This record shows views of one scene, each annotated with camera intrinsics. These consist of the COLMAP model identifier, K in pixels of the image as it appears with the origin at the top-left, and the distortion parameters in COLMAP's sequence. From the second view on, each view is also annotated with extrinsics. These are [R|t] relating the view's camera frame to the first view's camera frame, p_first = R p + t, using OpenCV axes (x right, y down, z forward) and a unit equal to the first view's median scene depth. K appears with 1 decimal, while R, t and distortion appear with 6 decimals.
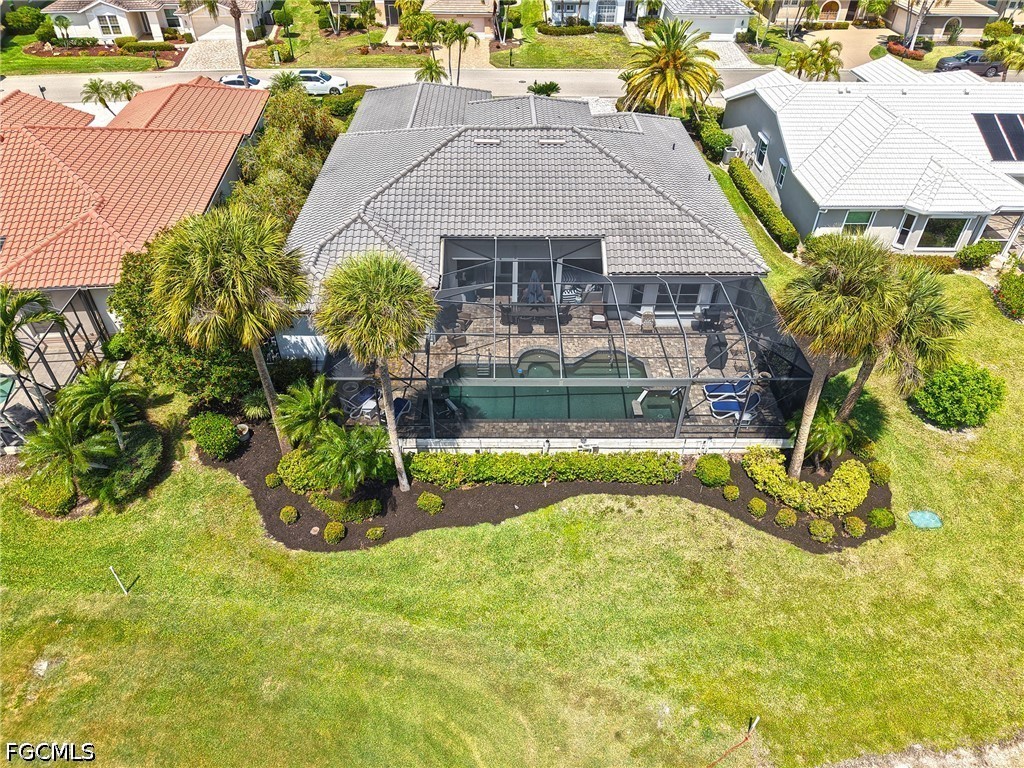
lens RADIAL K [[695.3, 0, 512.8], [0, 695.3, 385.5], [0, 0, 1]] dist [0.028074, -0.012889]
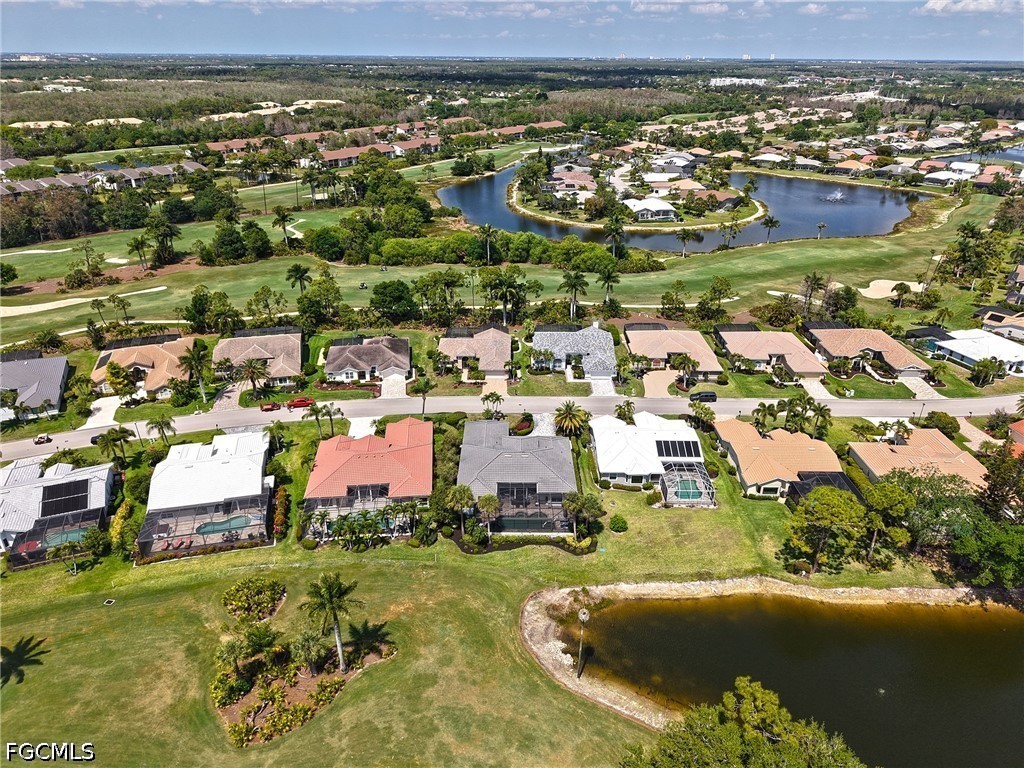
lens RADIAL K [[695.3, 0, 509.1], [0, 695.3, 380.2], [0, 0, 1]] dist [0.028074, -0.012889]
pose [[0.999846, 0.004274, -0.017025, 0.038025], [-0.008272, 0.970174, -0.242270, 0.198772], [0.015482, 0.242373, 0.970060, -3.331467]]
